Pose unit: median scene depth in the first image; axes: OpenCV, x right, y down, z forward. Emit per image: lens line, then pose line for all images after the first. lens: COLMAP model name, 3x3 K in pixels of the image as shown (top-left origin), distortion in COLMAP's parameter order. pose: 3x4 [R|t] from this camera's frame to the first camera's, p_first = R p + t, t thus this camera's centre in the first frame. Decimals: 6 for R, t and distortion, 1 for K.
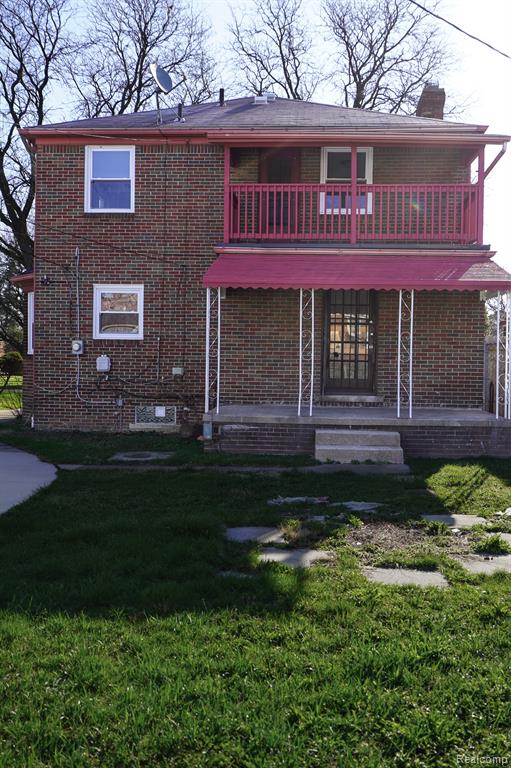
lens RADIAL K [[764.7, 0, 257.4], [0, 764.7, 384.5], [0, 0, 1]] dist [0.010439, -0.004621]
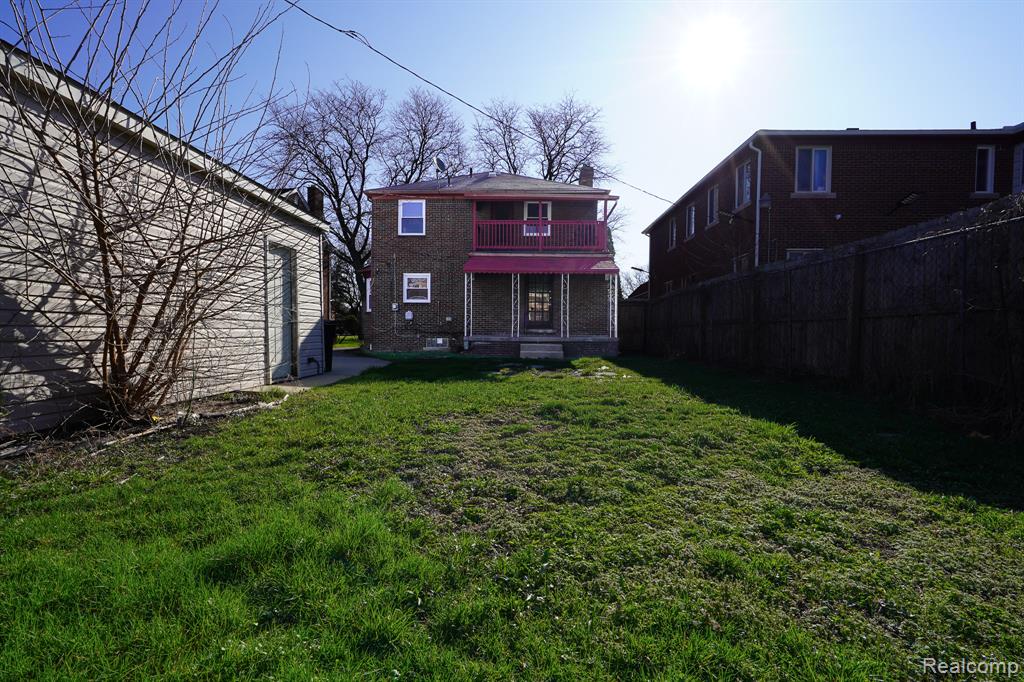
lens RADIAL K [[485.2, 0, 506.9], [0, 485.2, 337.7], [0, 0, 1]] dist [-0.000800, -0.000075]
pose [[0.999555, -0.006988, 0.028999, 0.003171], [0.007344, 0.999899, -0.012176, 0.042375], [-0.028911, 0.012383, 0.999505, -0.189959]]
